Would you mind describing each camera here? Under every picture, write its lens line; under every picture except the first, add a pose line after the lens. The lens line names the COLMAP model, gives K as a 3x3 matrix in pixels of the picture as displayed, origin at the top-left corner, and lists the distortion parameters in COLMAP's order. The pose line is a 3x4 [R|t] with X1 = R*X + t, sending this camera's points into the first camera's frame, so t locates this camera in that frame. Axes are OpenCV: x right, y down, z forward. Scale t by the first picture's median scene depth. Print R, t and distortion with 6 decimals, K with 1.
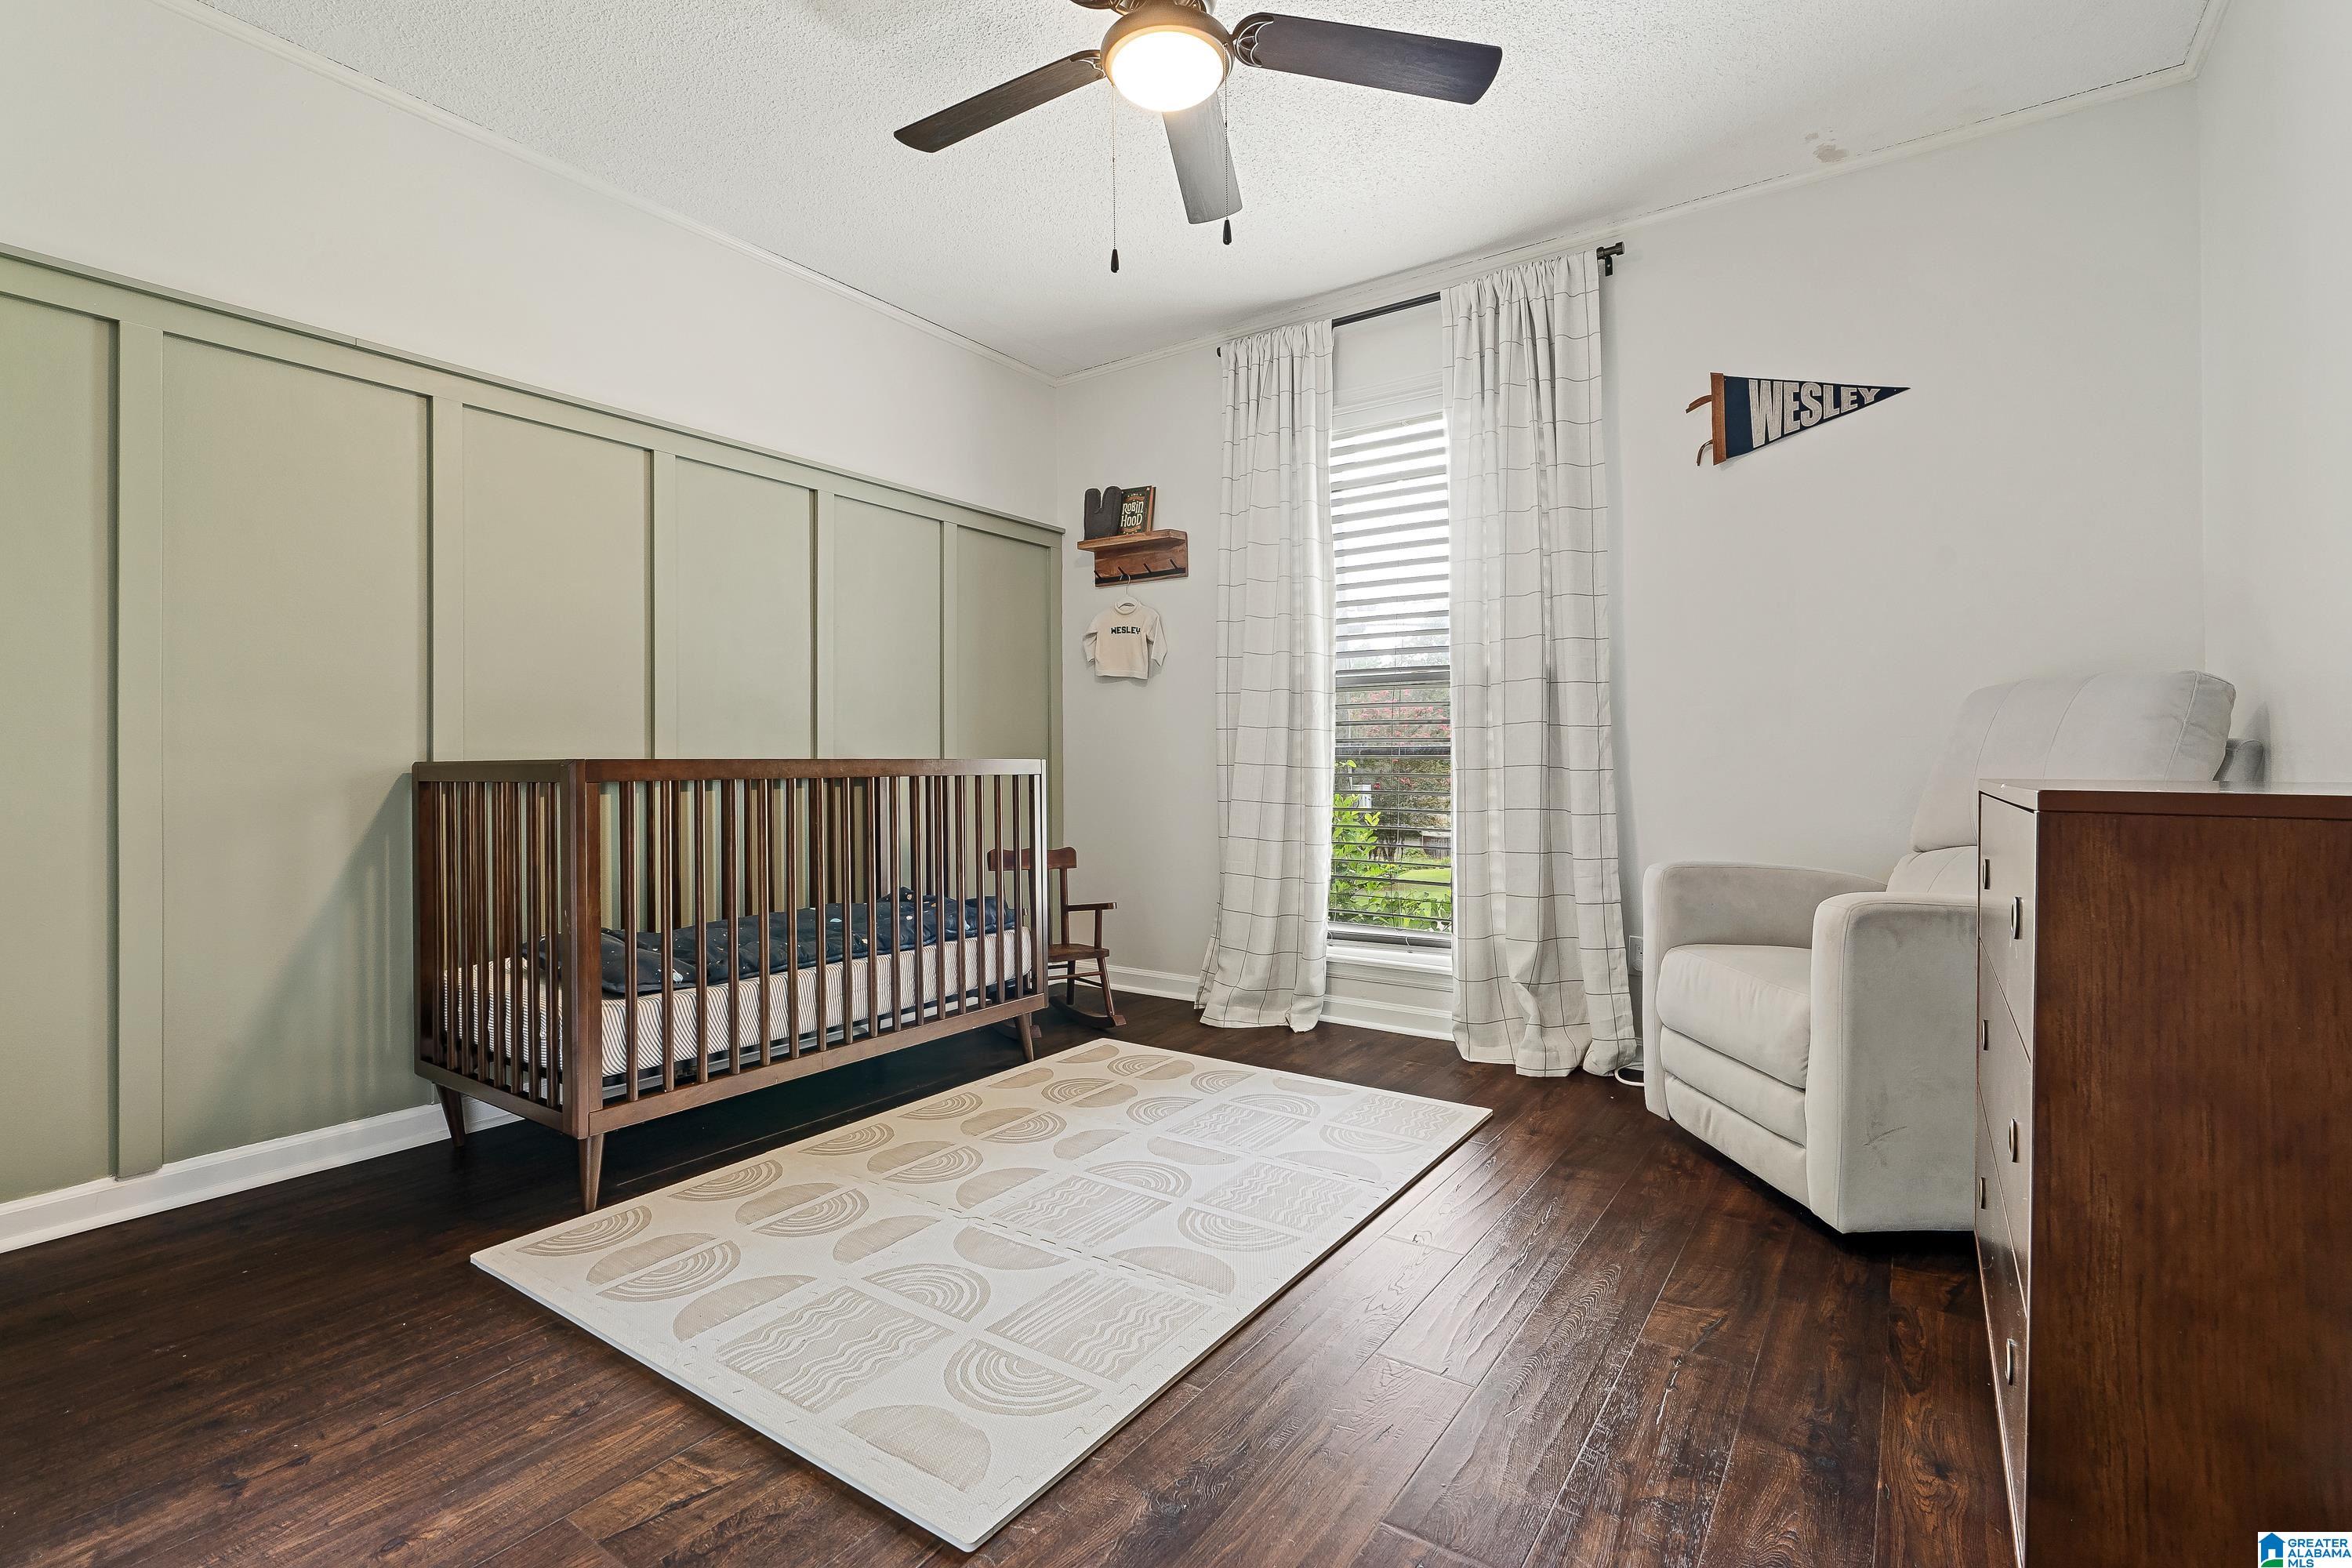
lens RADIAL K [[1073.8, 0, 1166.8], [0, 1073.8, 779.2], [0, 0, 1]] dist [-0.013122, 0.000824]
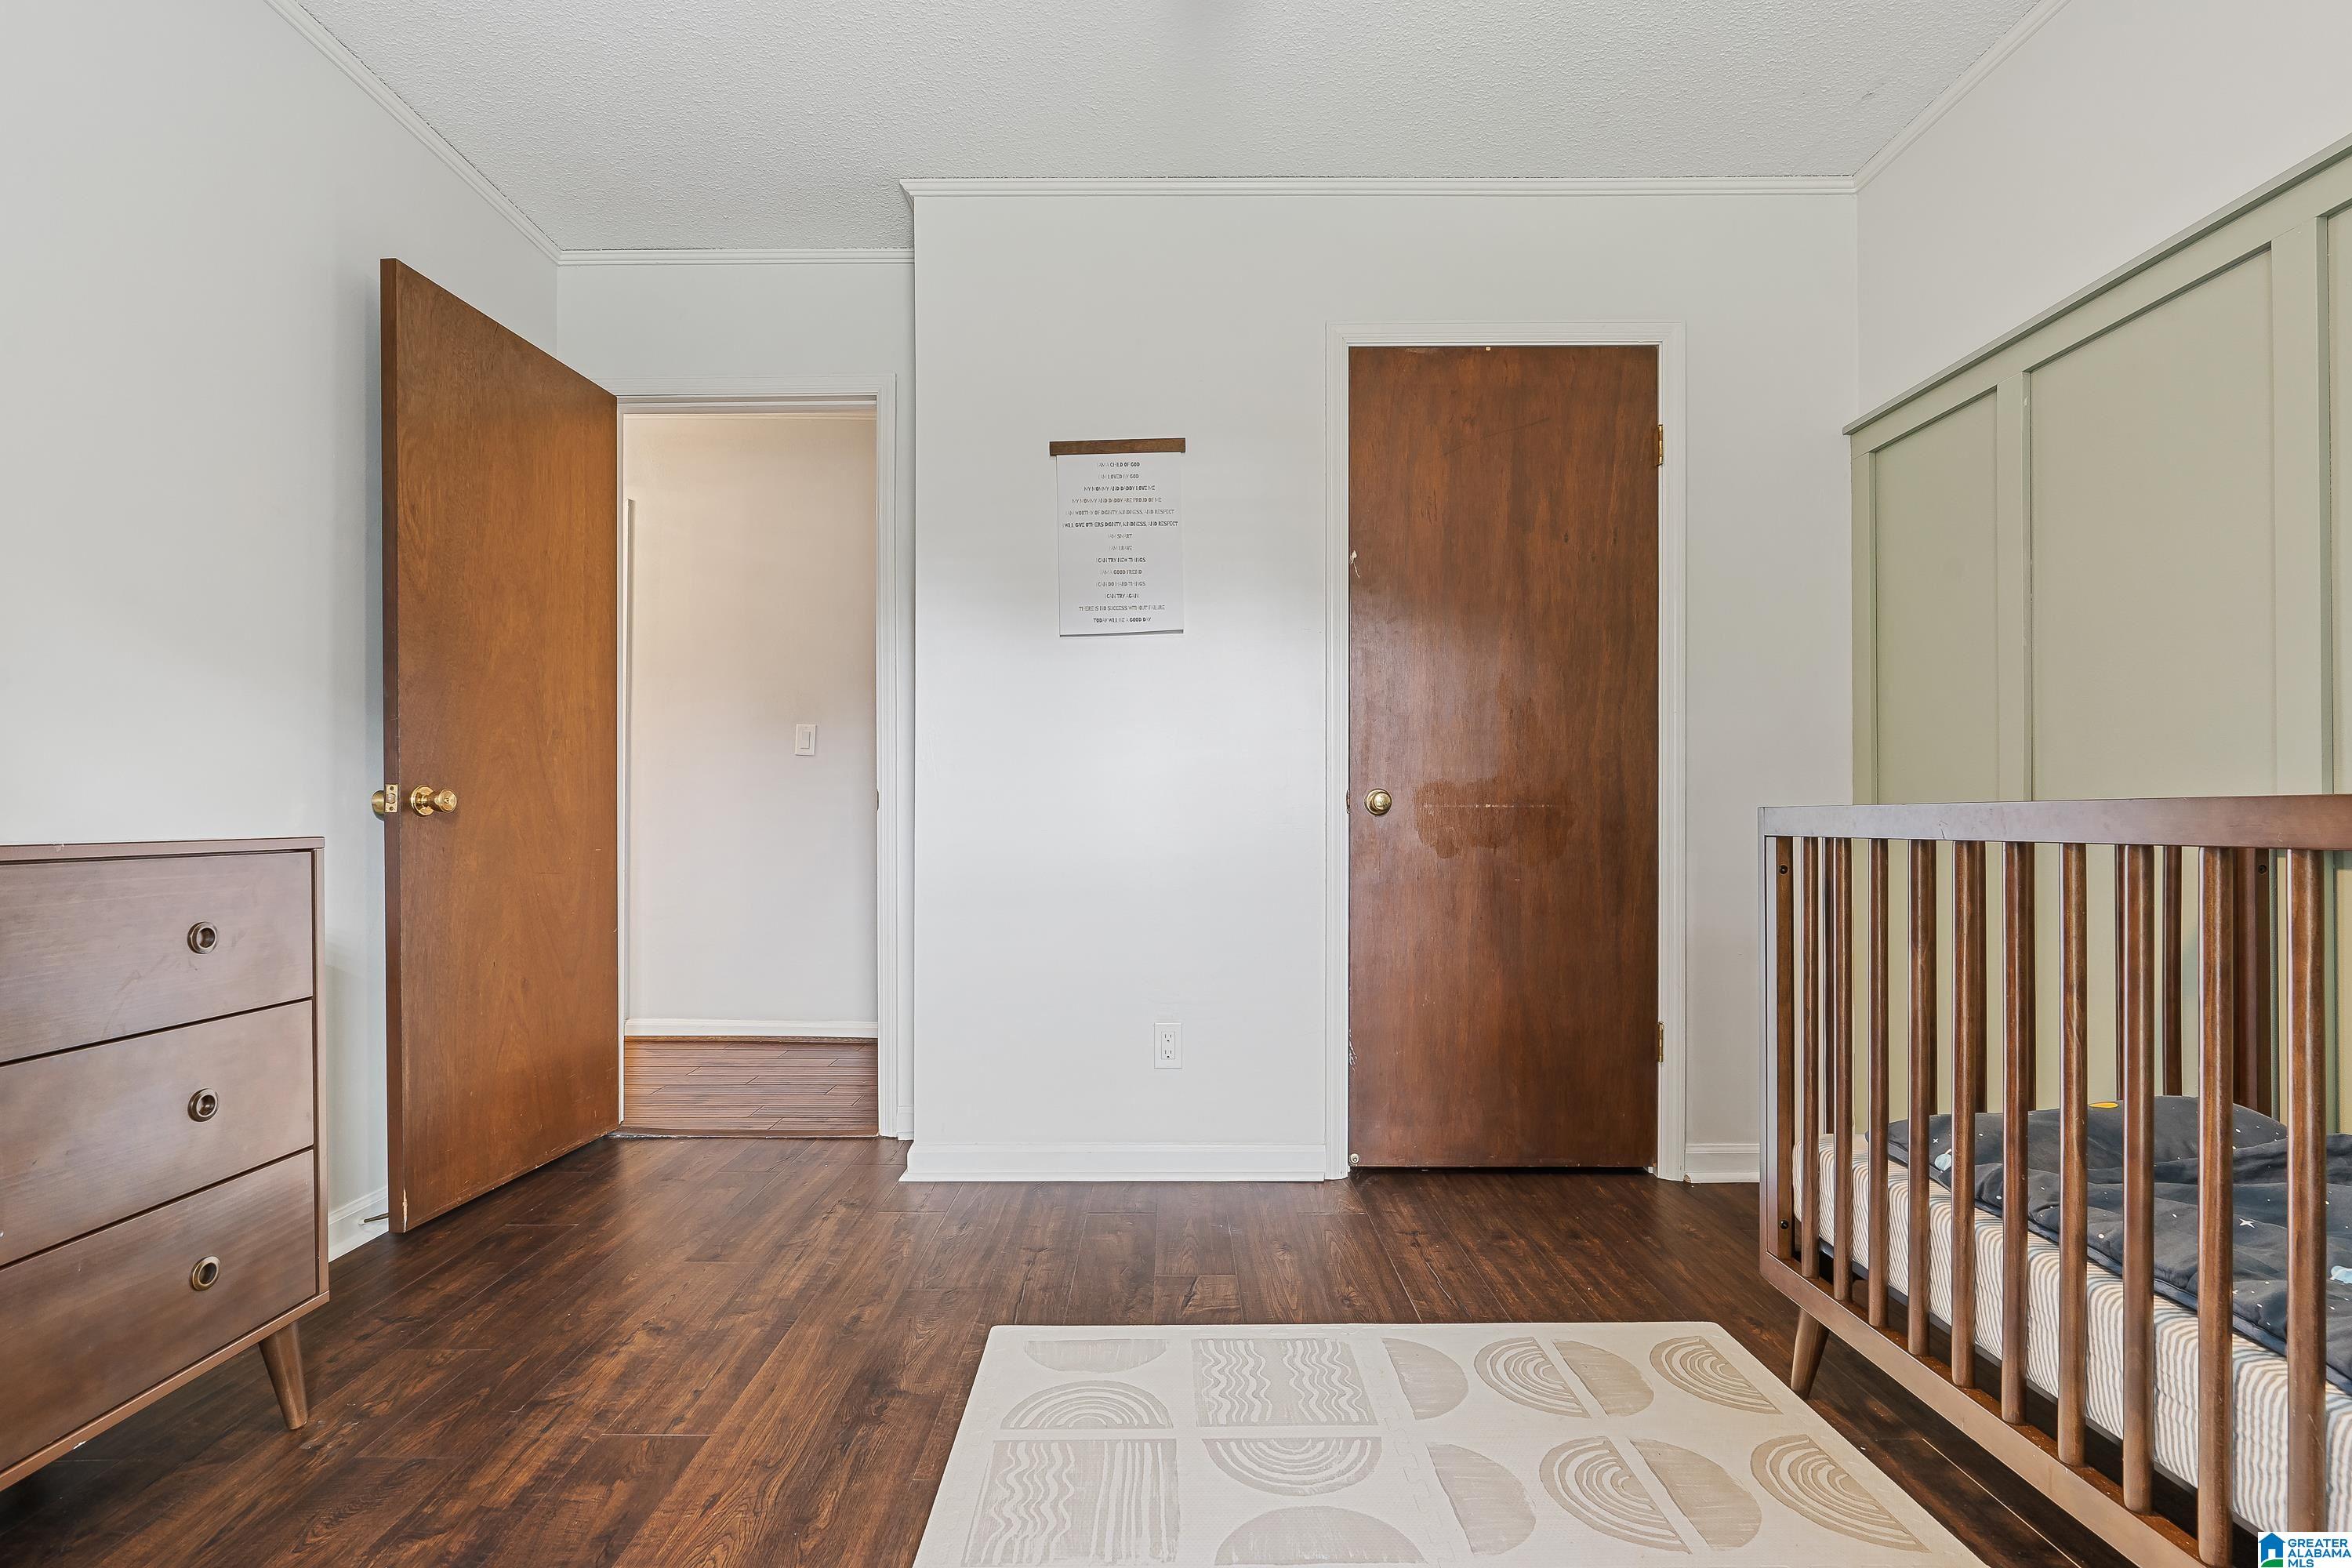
lens RADIAL K [[1073.8, 0, 1158.0], [0, 1073.8, 800.6], [0, 0, 1]] dist [-0.013122, 0.000824]
pose [[-0.825128, -0.000189, -0.564946, 0.360257], [0.002549, 0.999989, -0.004059, -0.027258], [0.564940, -0.004789, -0.825118, 1.760014]]
